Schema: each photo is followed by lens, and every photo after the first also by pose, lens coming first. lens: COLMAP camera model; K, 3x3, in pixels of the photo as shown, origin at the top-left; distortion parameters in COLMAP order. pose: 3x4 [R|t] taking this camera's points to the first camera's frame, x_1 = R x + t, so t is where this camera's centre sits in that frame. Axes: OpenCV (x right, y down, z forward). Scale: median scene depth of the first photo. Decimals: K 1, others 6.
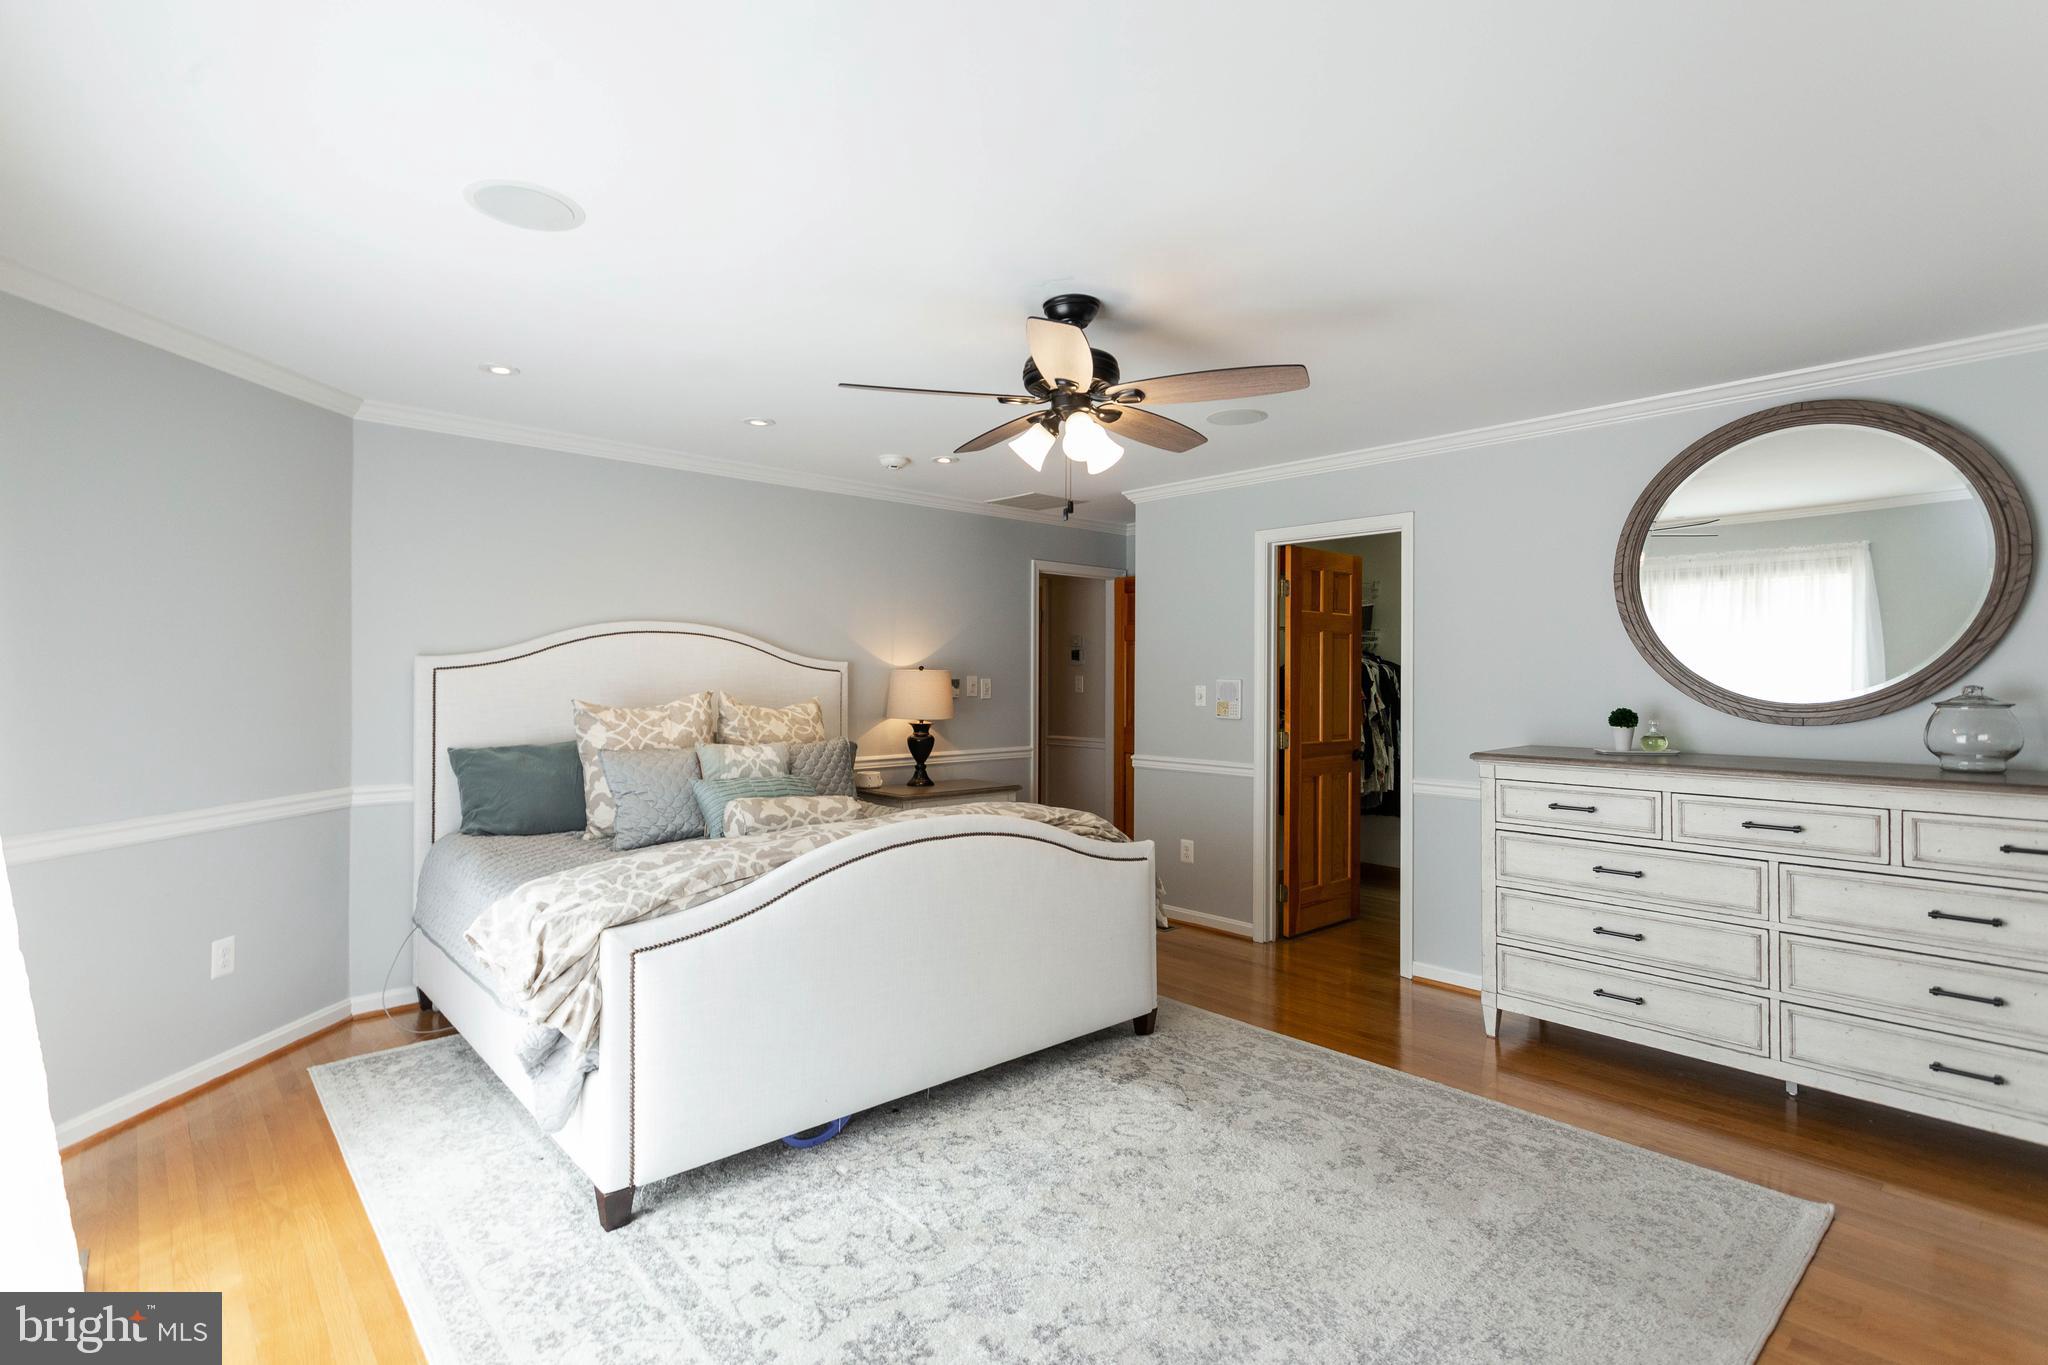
lens RADIAL K [[976.3, 0, 1022.8], [0, 976.3, 680.7], [0, 0, 1]] dist [-0.001199, 0.001214]
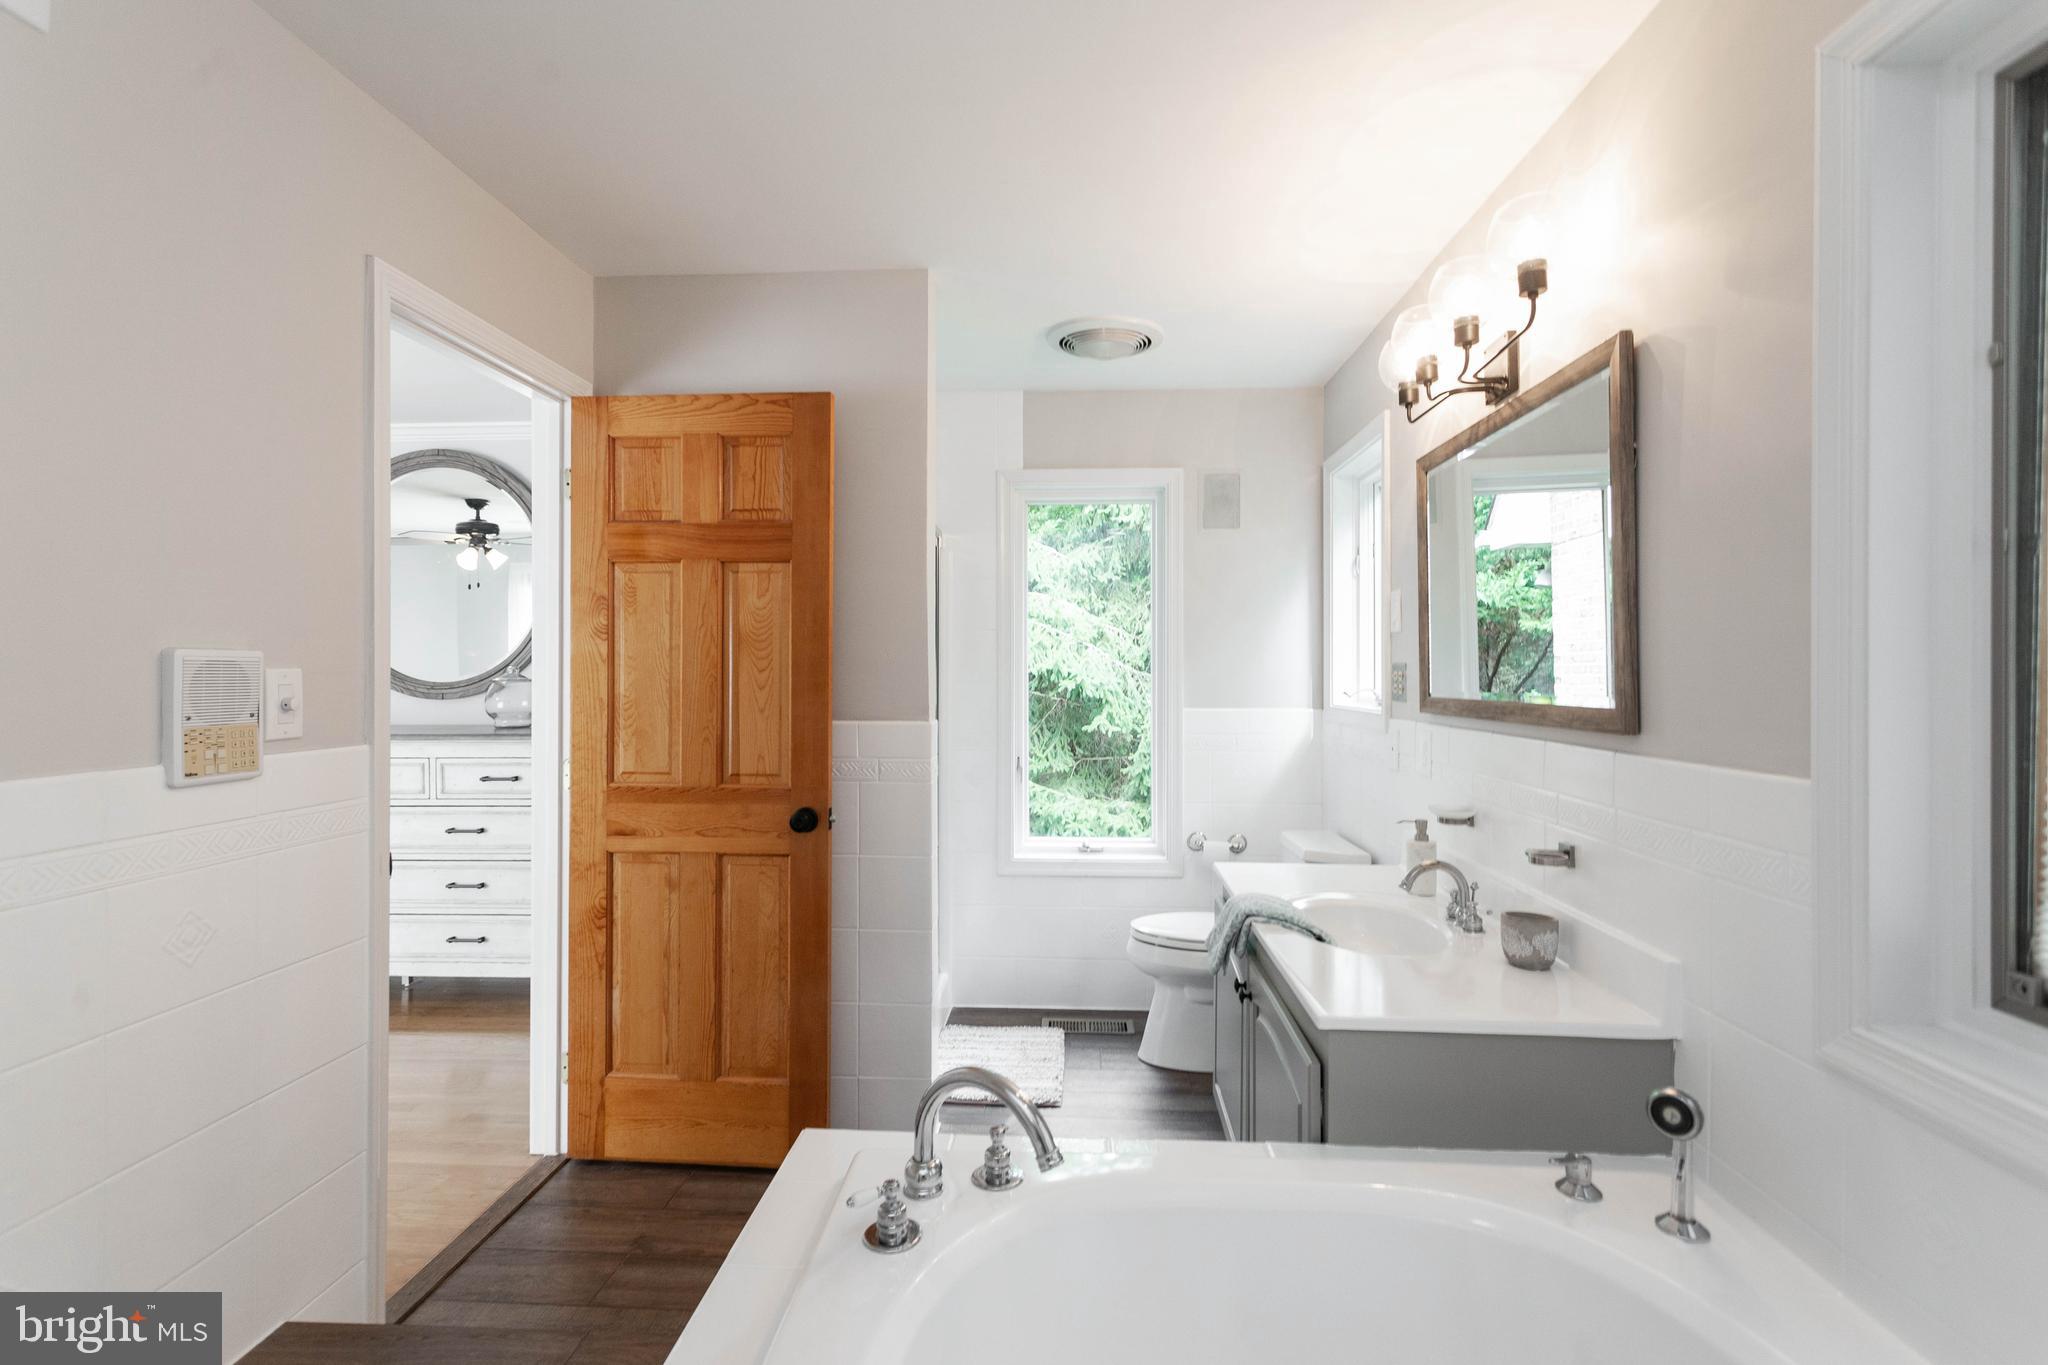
lens RADIAL K [[976.3, 0, 1037.7], [0, 976.3, 651.3], [0, 0, 1]] dist [-0.001199, 0.001214]
pose [[0.693194, 0.003661, 0.720742, 0.467790], [0.006129, 0.999921, -0.010974, 0.002100], [-0.720725, 0.012024, 0.693117, -0.535956]]
